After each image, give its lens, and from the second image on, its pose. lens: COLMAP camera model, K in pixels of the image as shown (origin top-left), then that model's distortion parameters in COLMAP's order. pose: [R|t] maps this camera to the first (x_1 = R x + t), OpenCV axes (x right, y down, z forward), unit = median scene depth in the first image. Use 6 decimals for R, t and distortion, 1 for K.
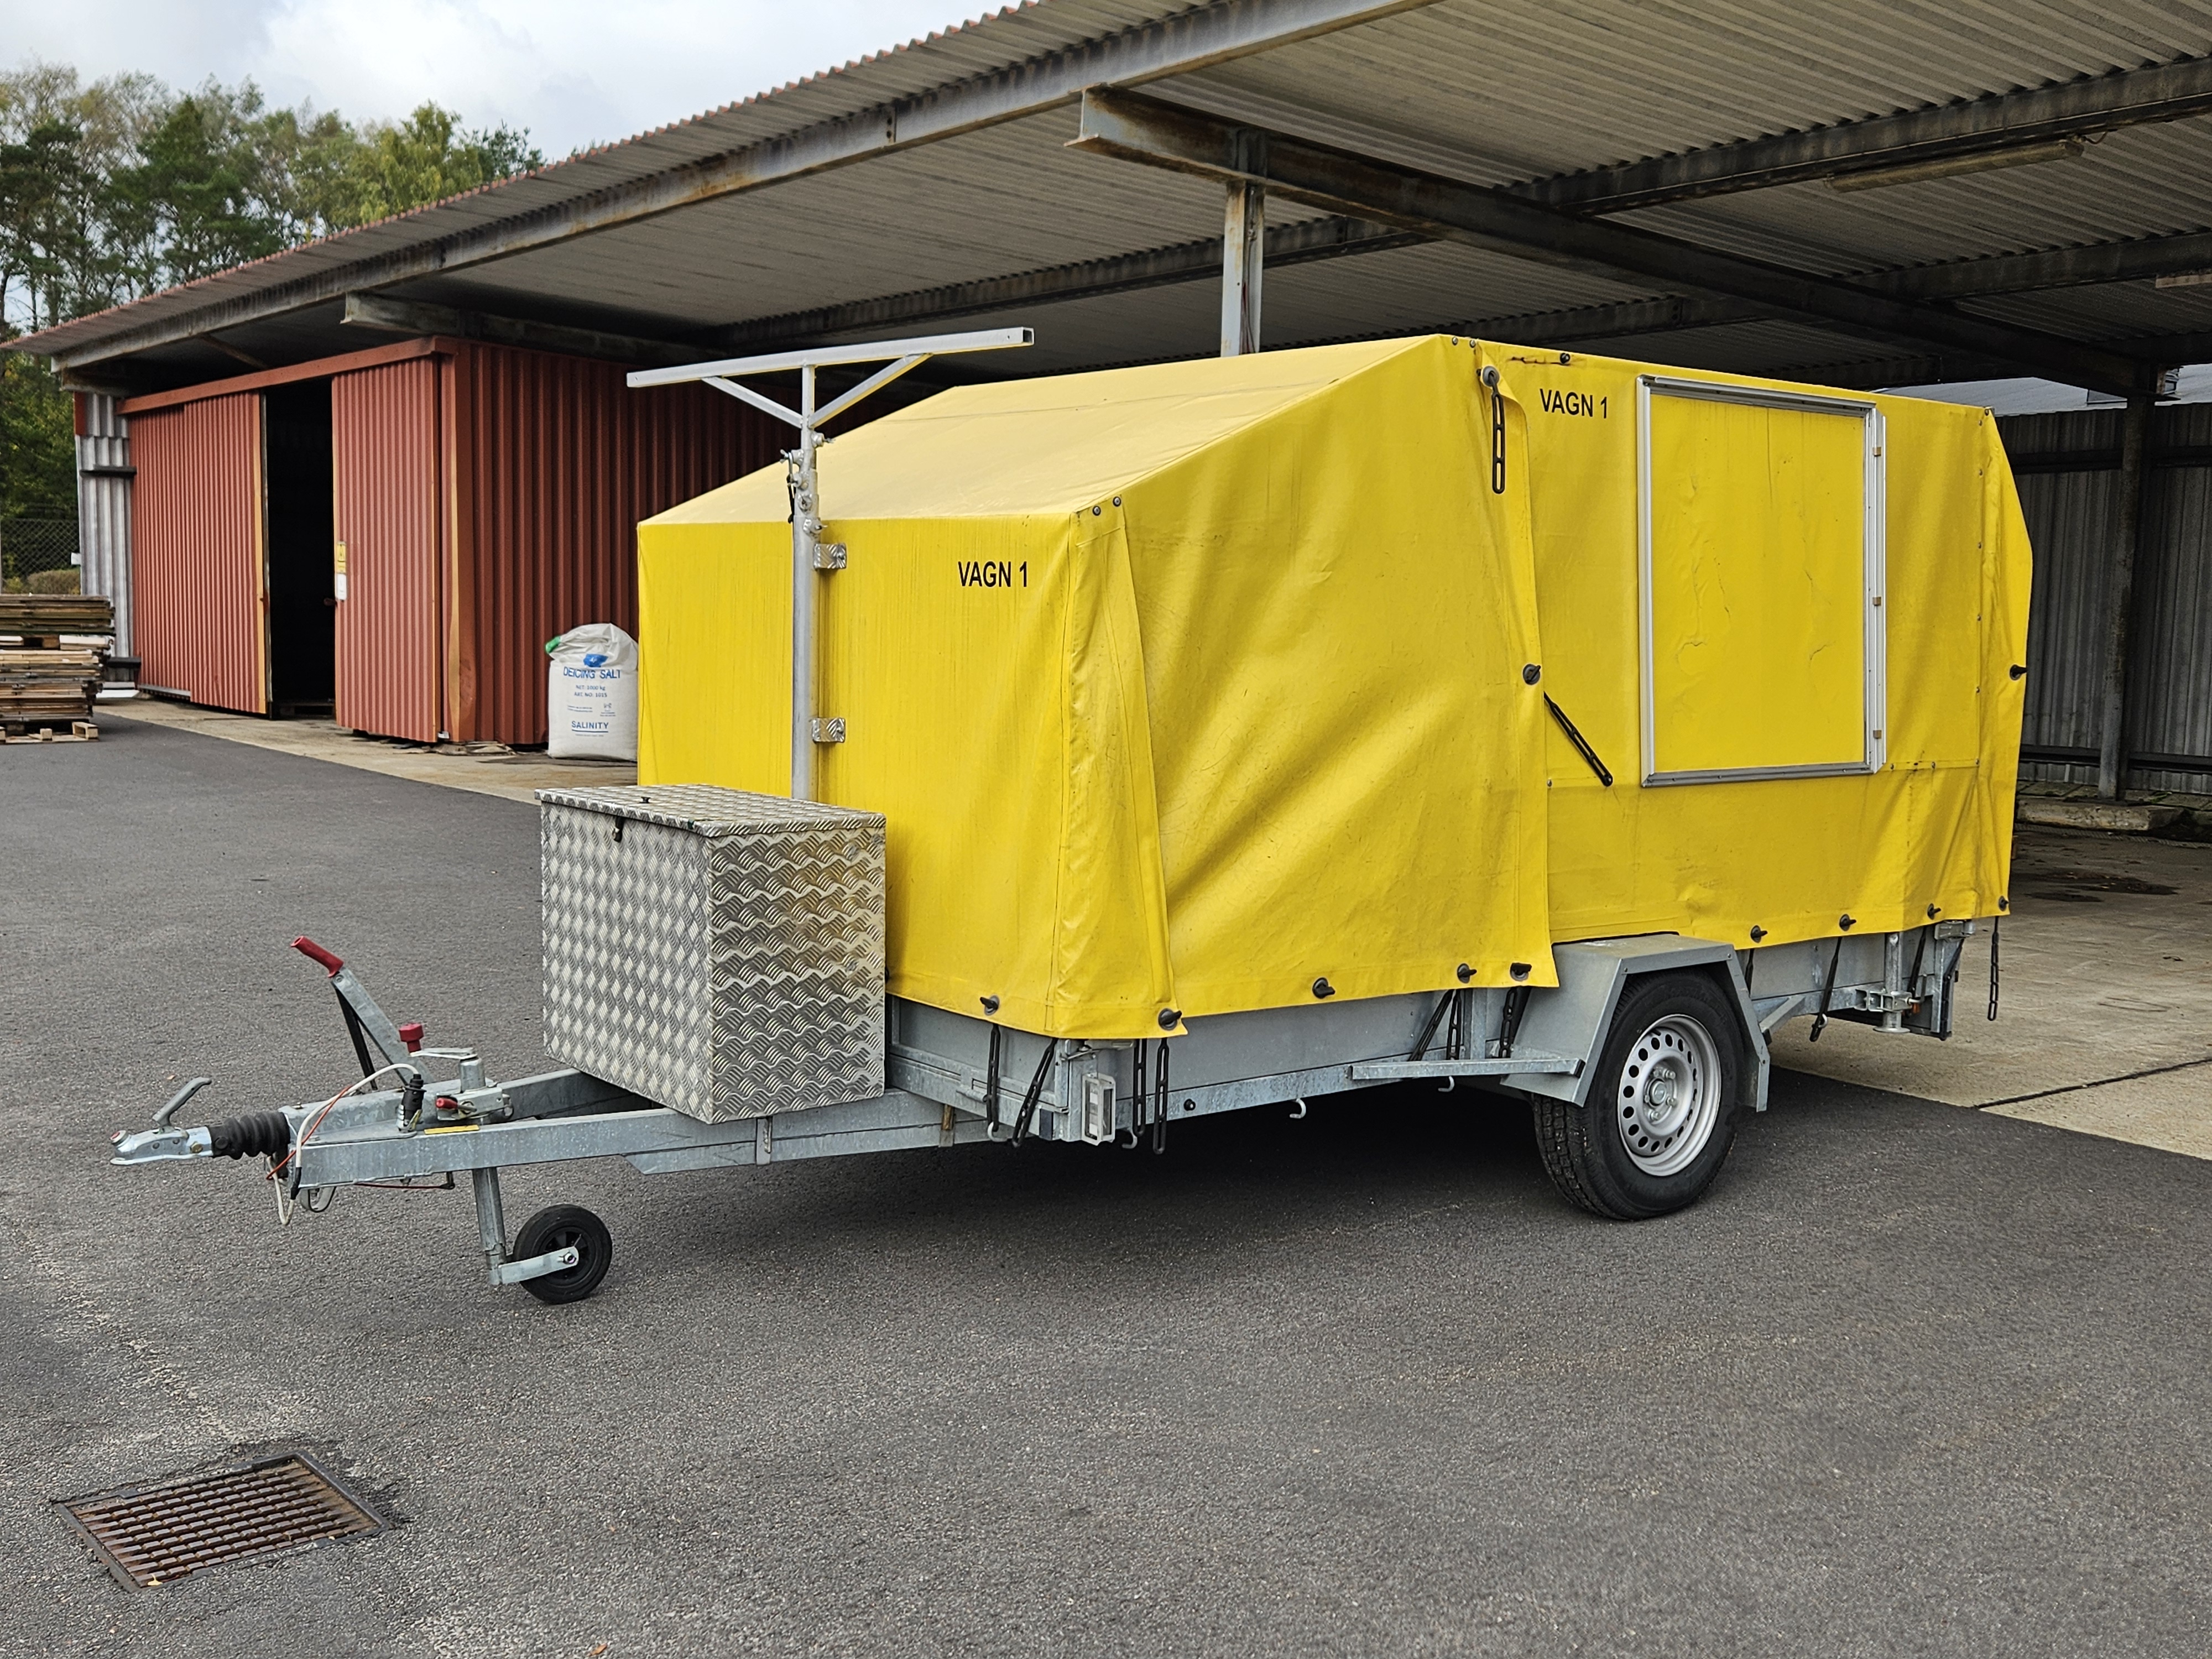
lens RADIAL K [[2168.6, 0, 906.0], [0, 2168.6, 840.9], [0, 0, 1]] dist [0.065508, -0.036395]
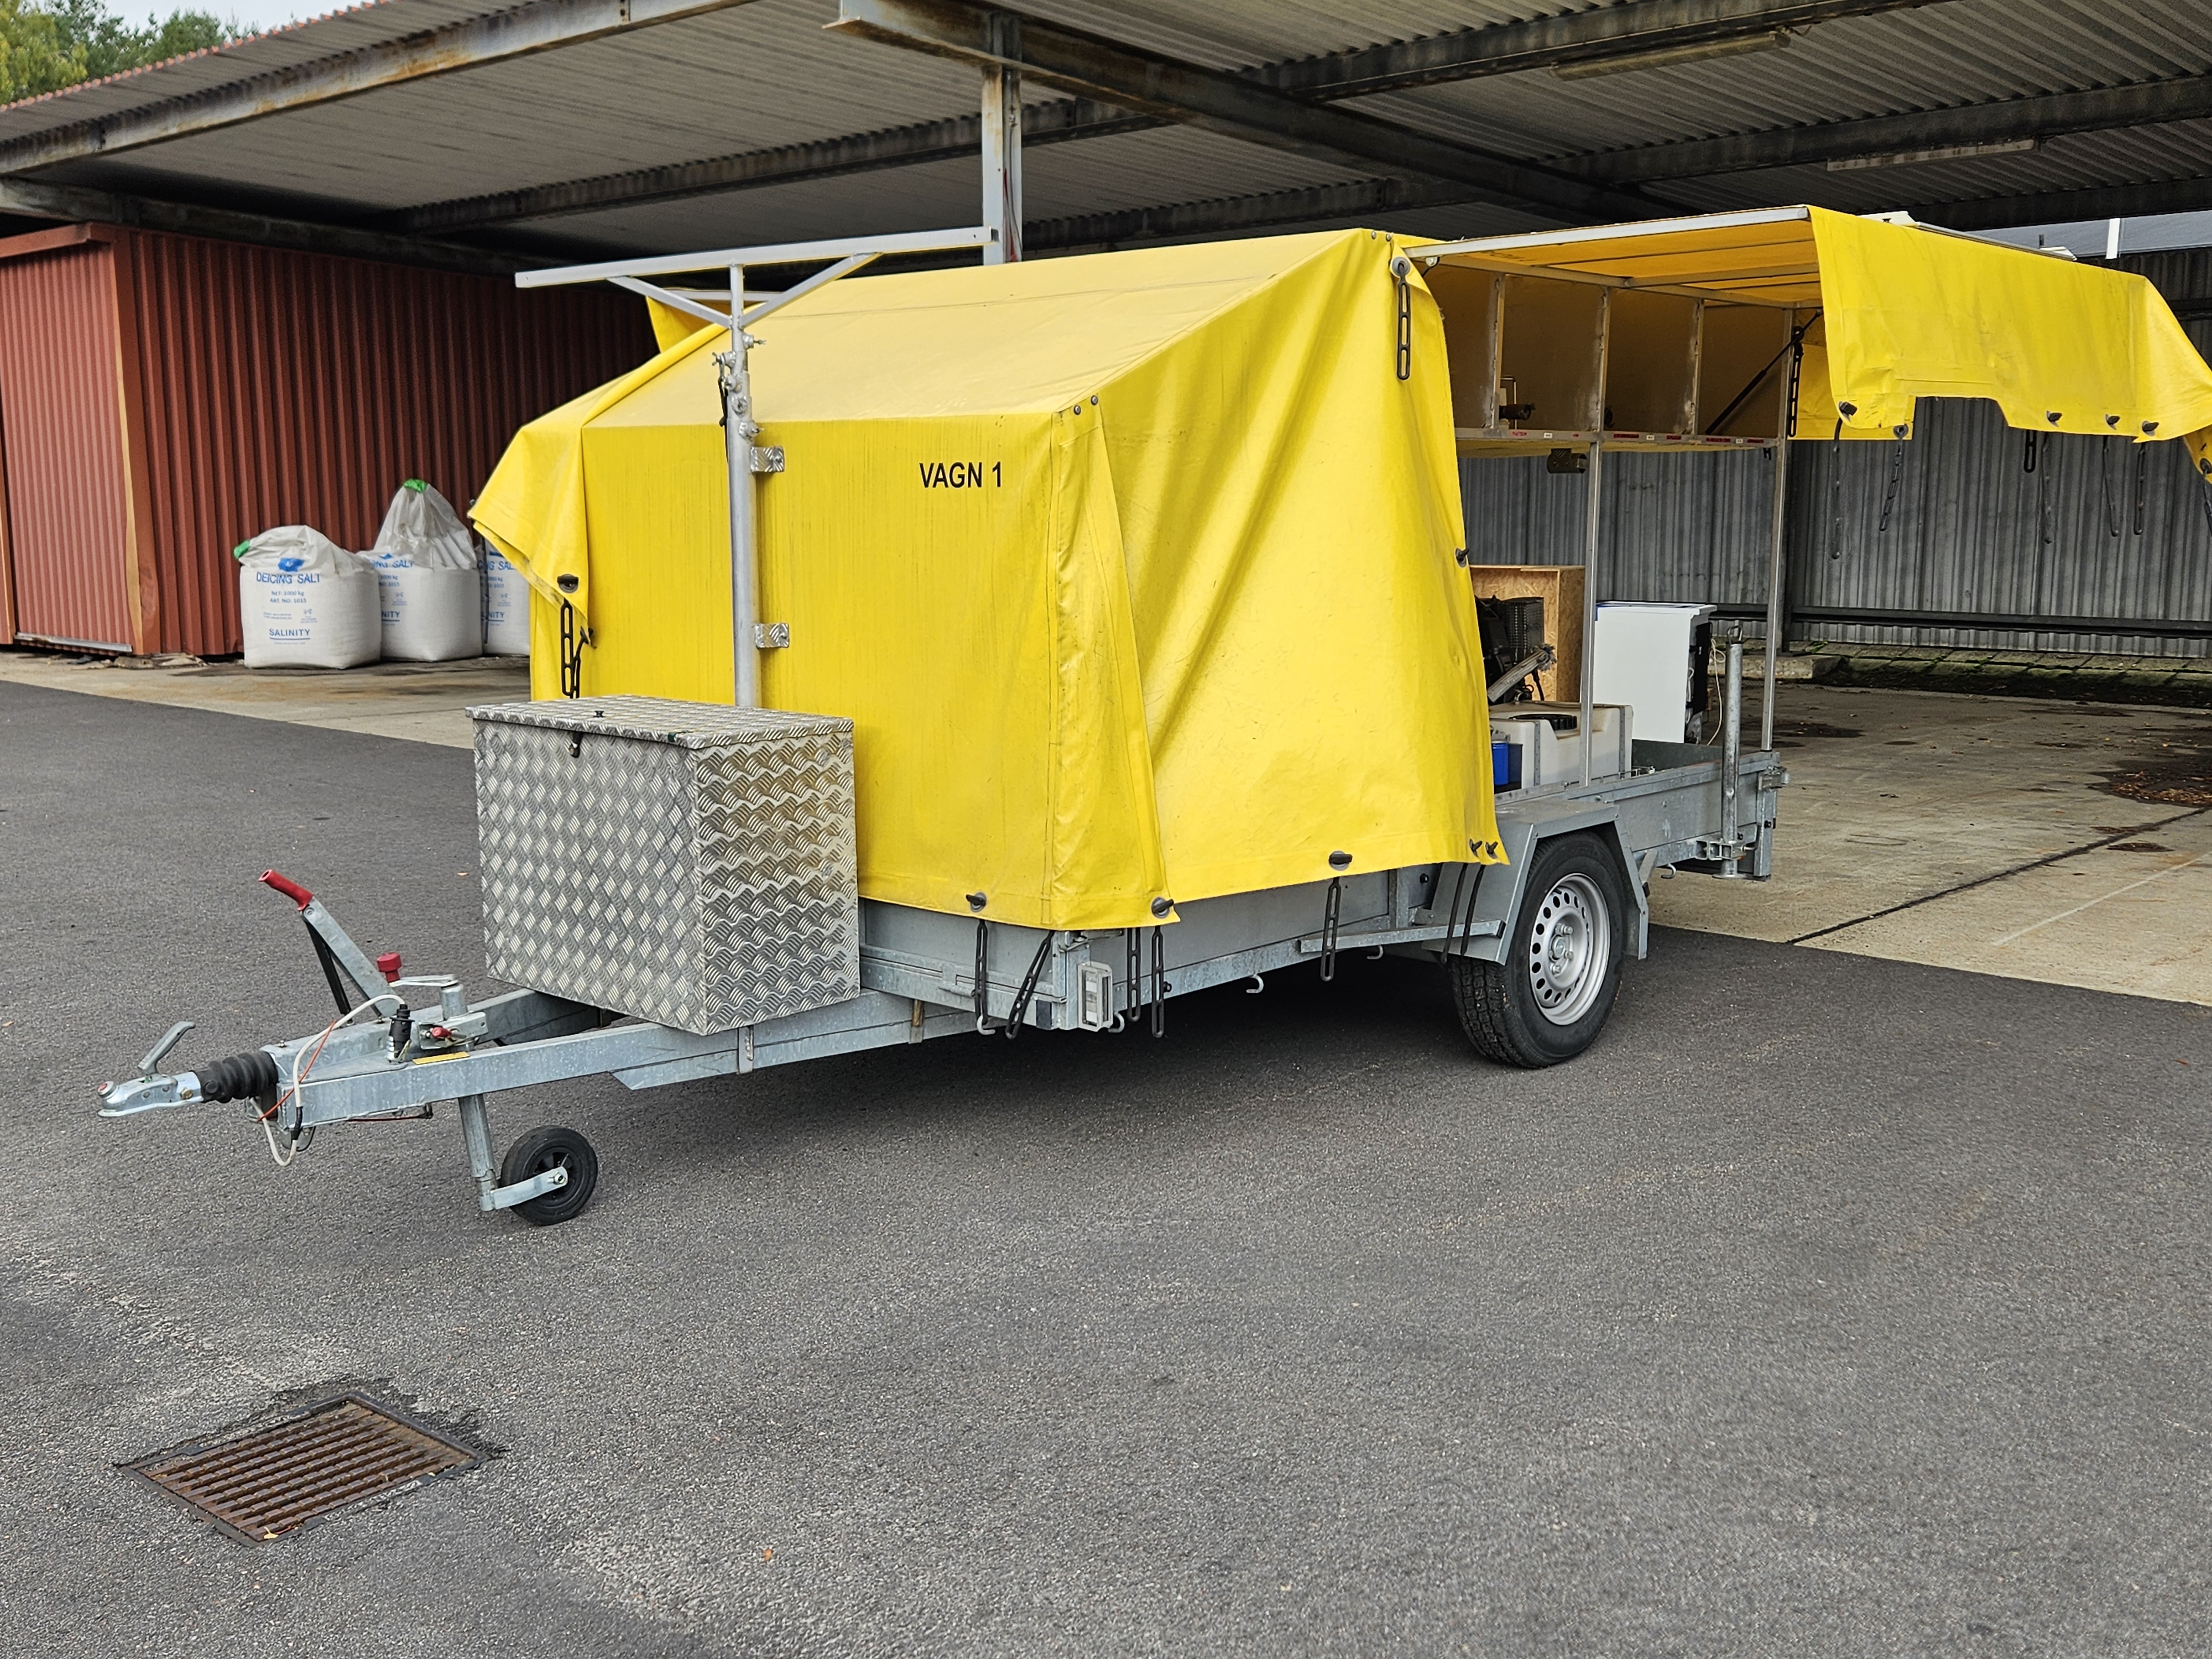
lens RADIAL K [[2168.6, 0, 906.0], [0, 2168.6, 840.9], [0, 0, 1]] dist [0.065508, -0.036395]
pose [[0.986735, -0.051560, 0.153935, -0.133401], [0.043620, 0.997559, 0.054525, -0.008738], [-0.156370, -0.047087, 0.986575, 0.002373]]
